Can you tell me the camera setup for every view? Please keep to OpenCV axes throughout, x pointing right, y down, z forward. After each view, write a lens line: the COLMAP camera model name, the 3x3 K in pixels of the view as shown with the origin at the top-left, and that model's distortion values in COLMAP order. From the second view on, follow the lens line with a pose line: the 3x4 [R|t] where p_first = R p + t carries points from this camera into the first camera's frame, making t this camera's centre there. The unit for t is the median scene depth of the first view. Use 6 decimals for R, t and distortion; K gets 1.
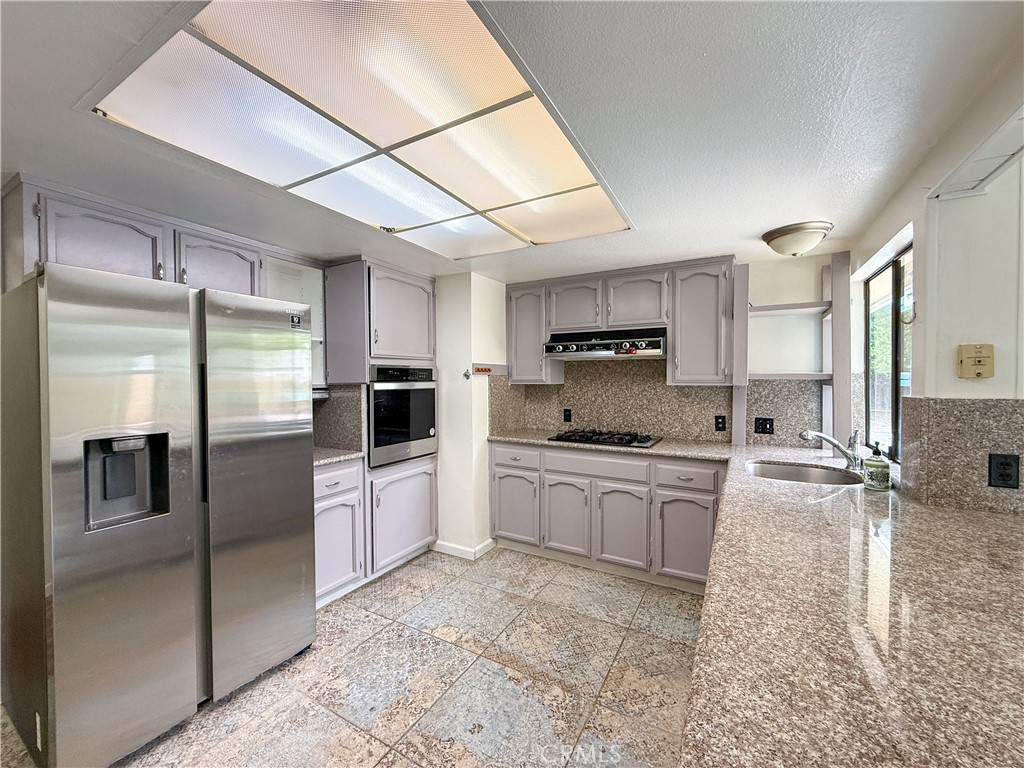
lens RADIAL K [[406.3, 0, 511.5], [0, 406.3, 383.7], [0, 0, 1]] dist [0.001456, 0.000064]
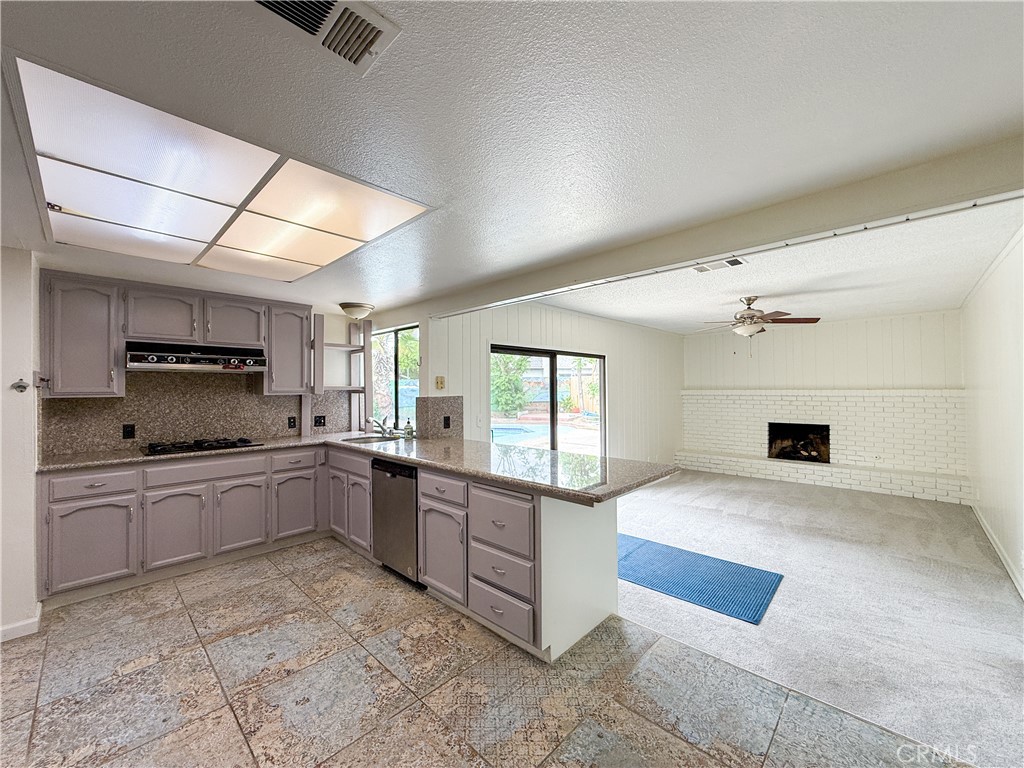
lens RADIAL K [[406.3, 0, 512.2], [0, 406.3, 385.2], [0, 0, 1]] dist [0.001456, 0.000064]
pose [[0.243644, 0.005986, 0.969846, -0.654429], [0.016339, 0.999814, -0.010275, -0.001557], [-0.969727, 0.018350, 0.243500, -0.053274]]
